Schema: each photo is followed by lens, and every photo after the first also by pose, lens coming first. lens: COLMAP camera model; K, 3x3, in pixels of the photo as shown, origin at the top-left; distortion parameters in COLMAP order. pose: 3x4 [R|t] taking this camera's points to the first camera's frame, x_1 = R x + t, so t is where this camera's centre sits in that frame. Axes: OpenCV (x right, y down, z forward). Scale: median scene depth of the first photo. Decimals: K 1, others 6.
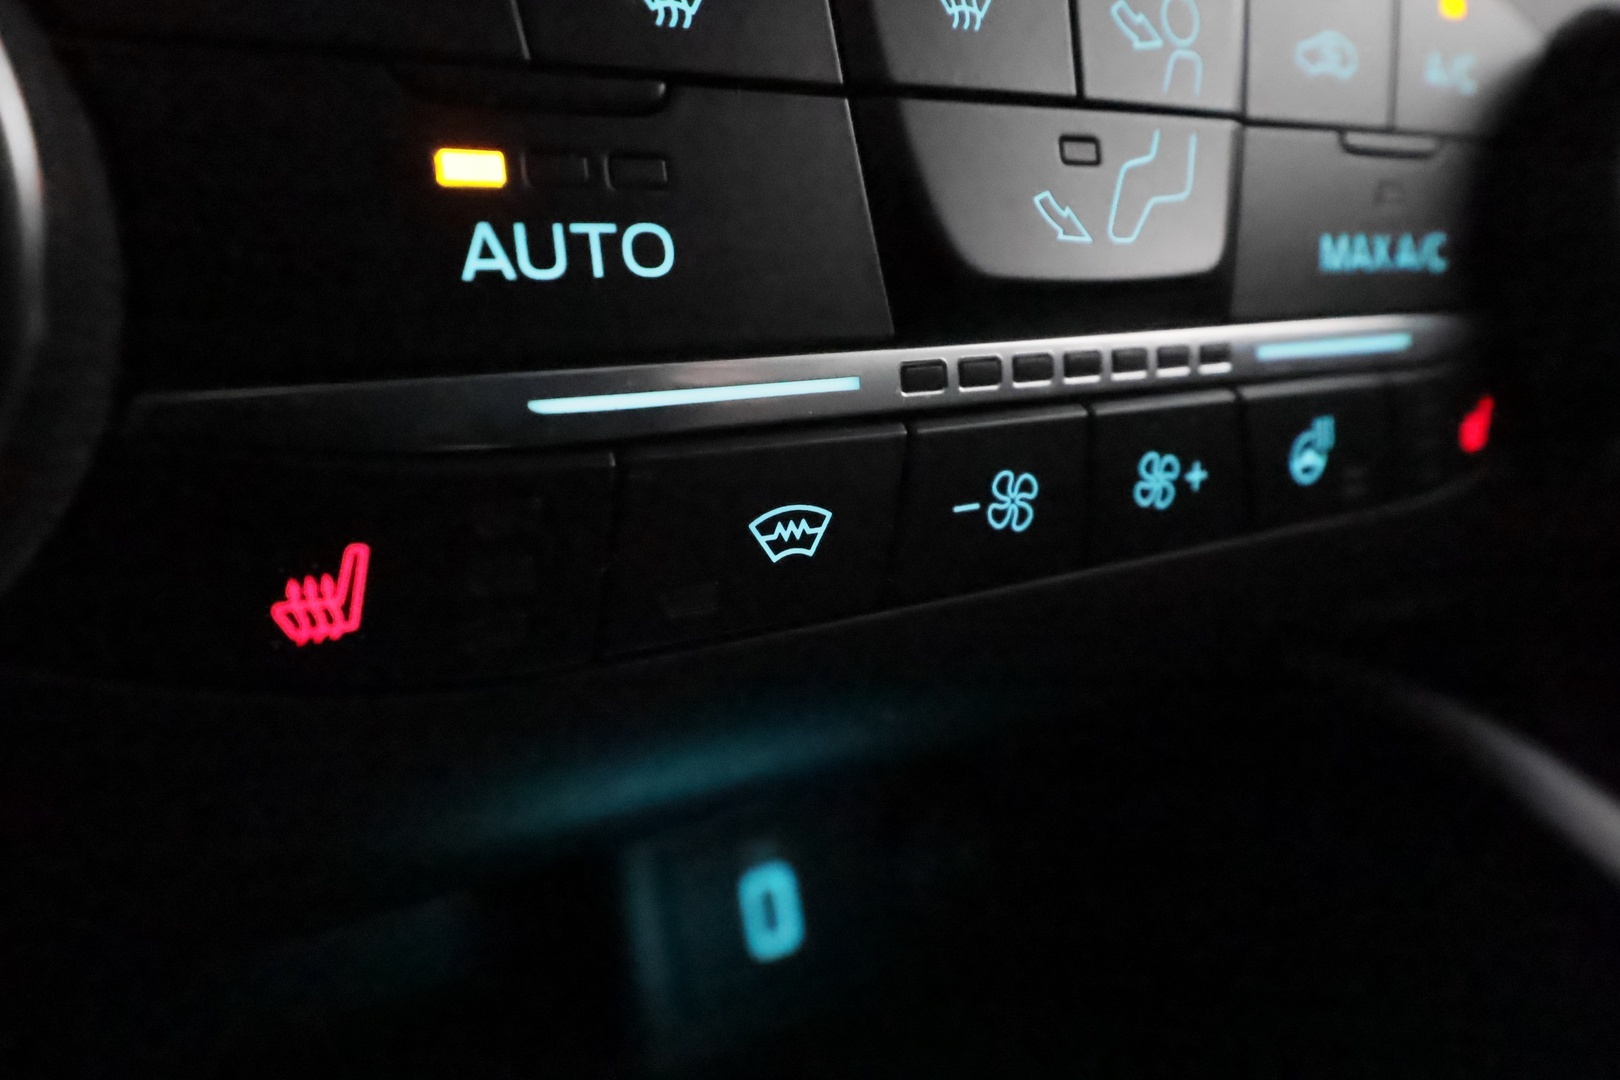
lens RADIAL K [[934.5, 0, 810.0], [0, 934.5, 540.0], [0, 0, 1]] dist [0.001509, 0.000096]
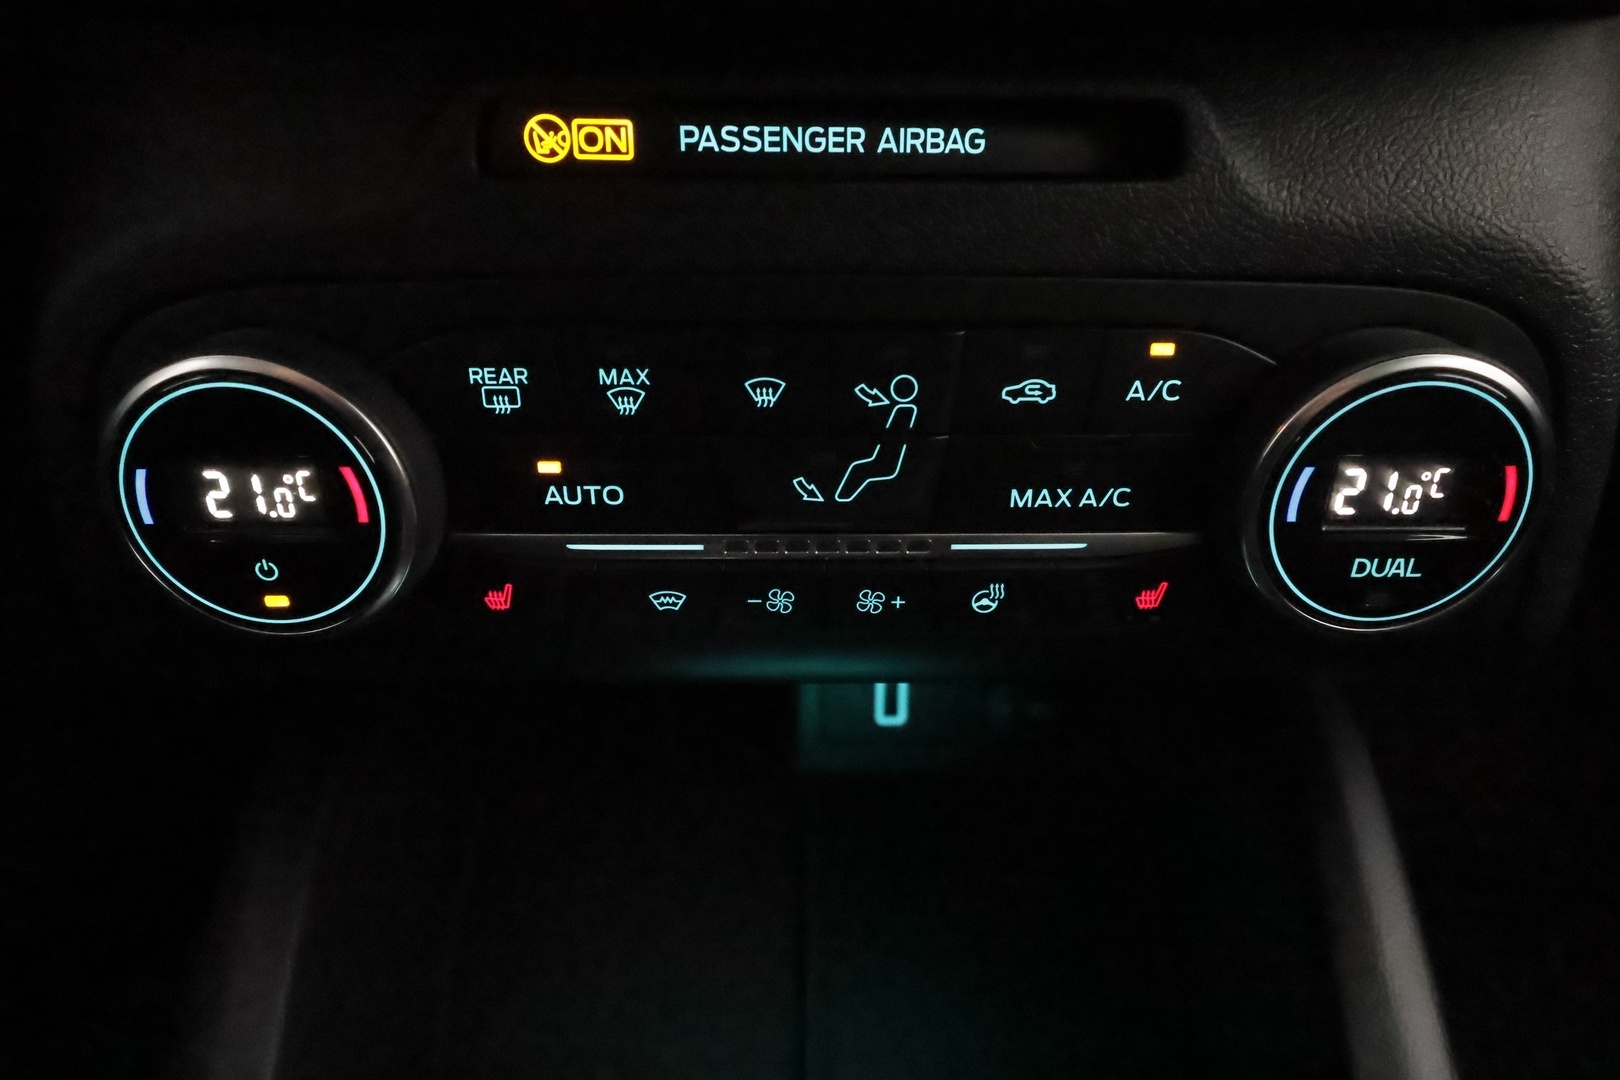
lens RADIAL K [[983.9, 0, 810.0], [0, 983.9, 540.0], [0, 0, 1]] dist [0.000592, 0.000037]
pose [[0.892996, 0.256018, -0.370152, 1.239991], [-0.140628, 0.939988, 0.310881, -1.022199], [0.427530, -0.225562, 0.875409, -1.082087]]
